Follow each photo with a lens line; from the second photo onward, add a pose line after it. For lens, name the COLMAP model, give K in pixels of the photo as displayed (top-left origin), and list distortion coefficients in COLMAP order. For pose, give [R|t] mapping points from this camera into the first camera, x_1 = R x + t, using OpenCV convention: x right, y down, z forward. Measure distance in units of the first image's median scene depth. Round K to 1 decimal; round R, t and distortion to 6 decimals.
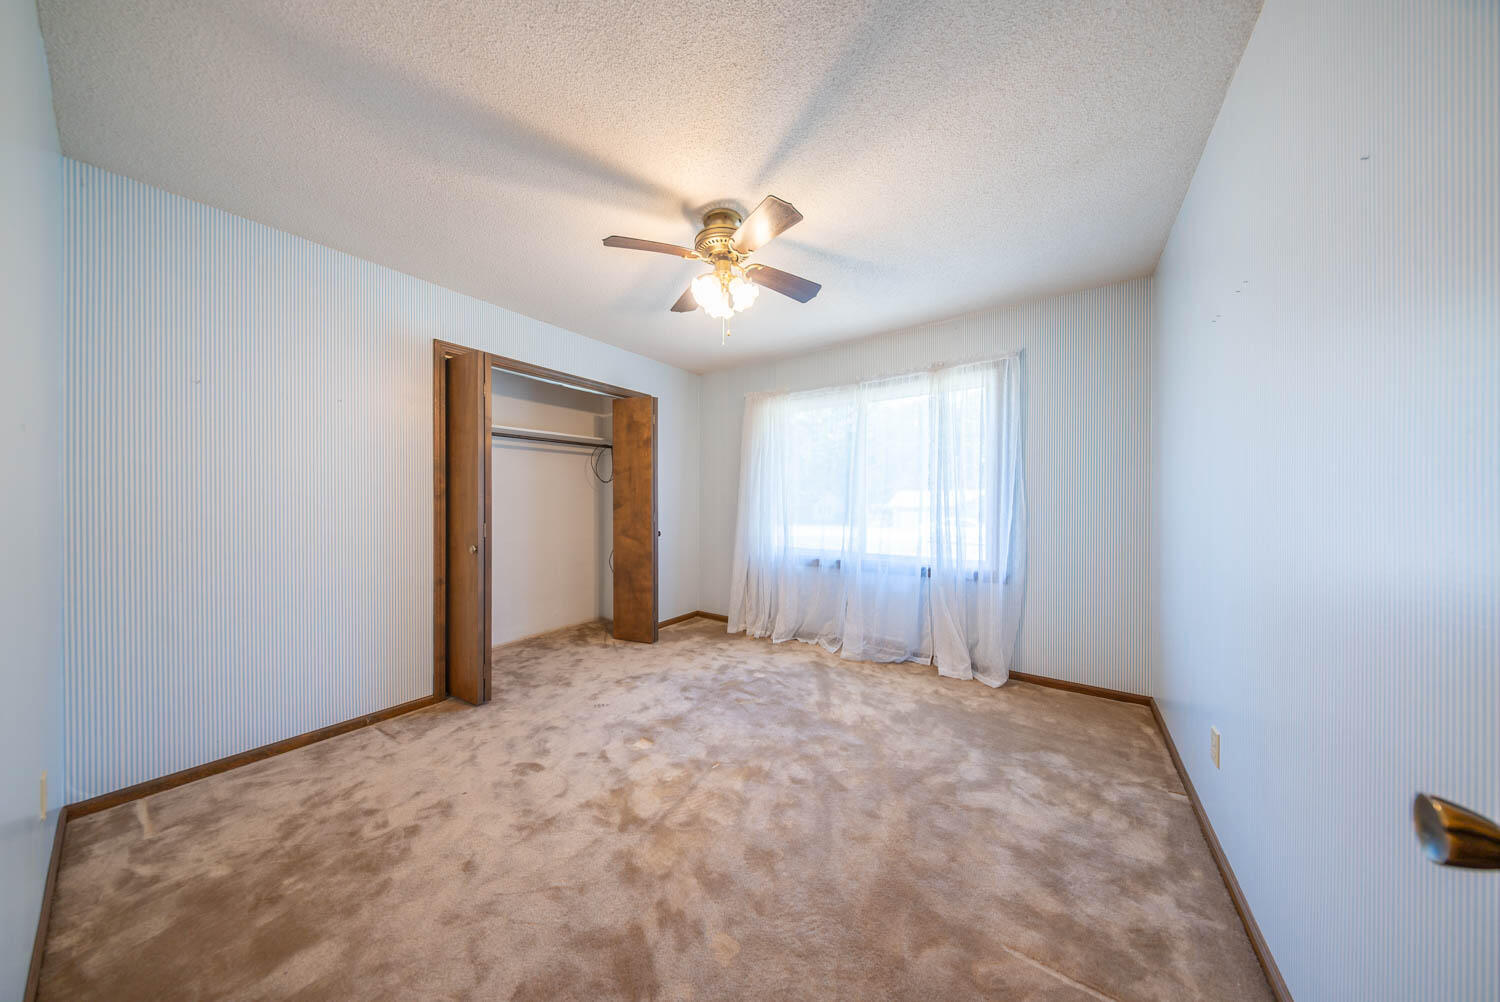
lens RADIAL K [[440.5, 0, 753.4], [0, 440.5, 502.5], [0, 0, 1]] dist [-0.001890, -0.000291]
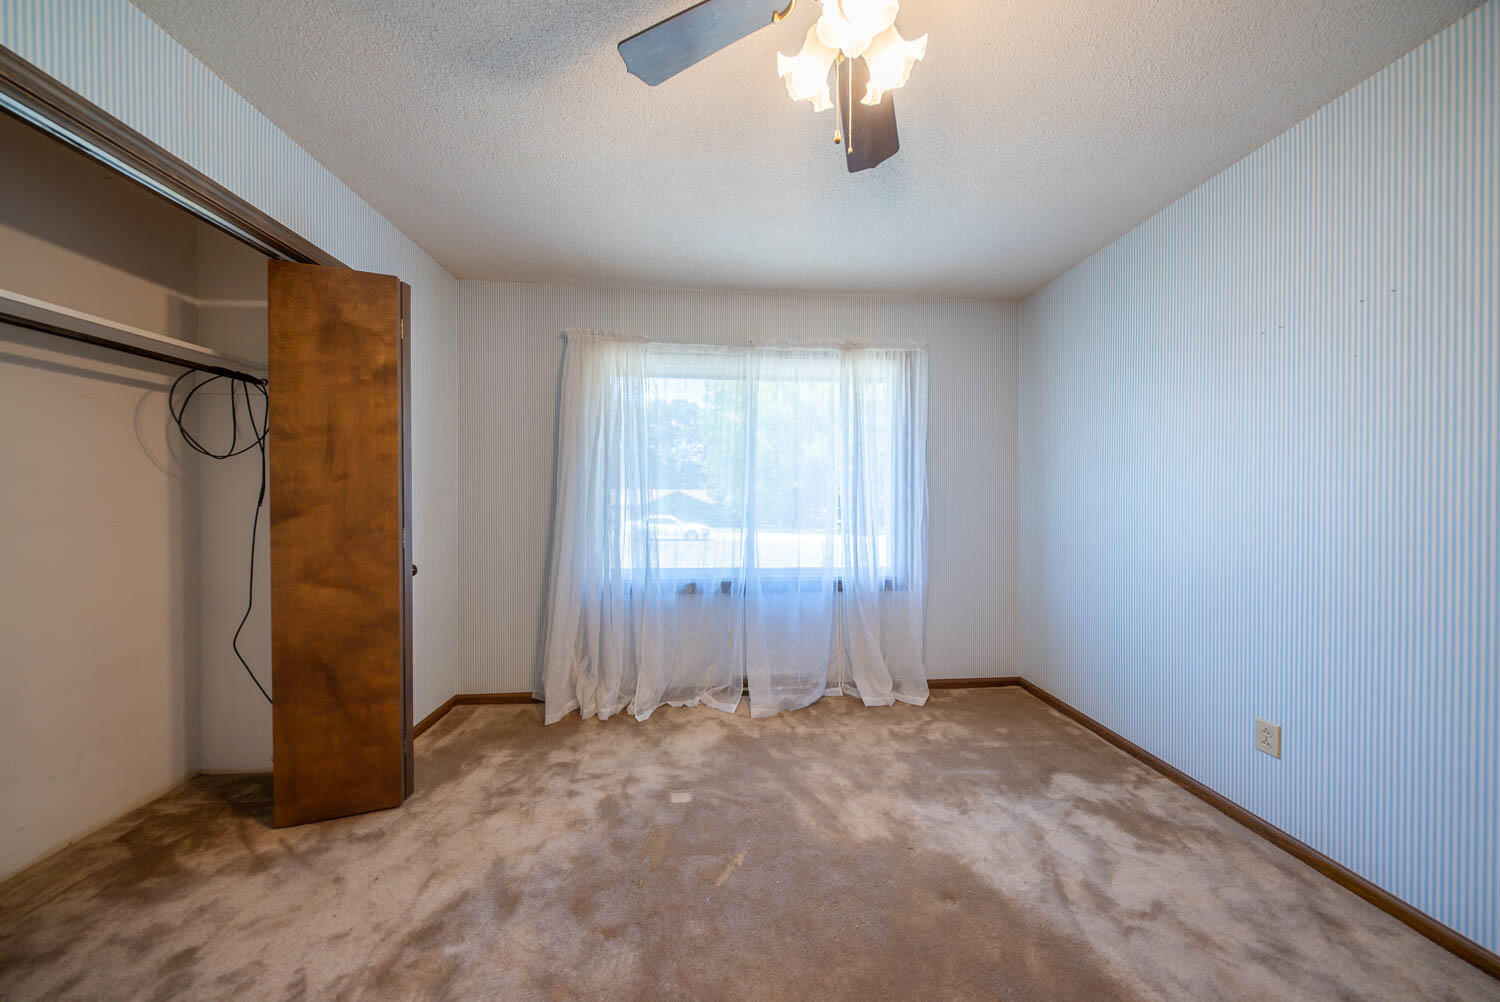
lens RADIAL K [[440.5, 0, 749.8], [0, 440.5, 501.4], [0, 0, 1]] dist [-0.001890, -0.000291]
pose [[0.776799, -0.003747, 0.629737, -0.242202], [0.001595, 0.999991, 0.003982, -0.005578], [-0.629747, -0.002089, 0.776798, 0.413223]]
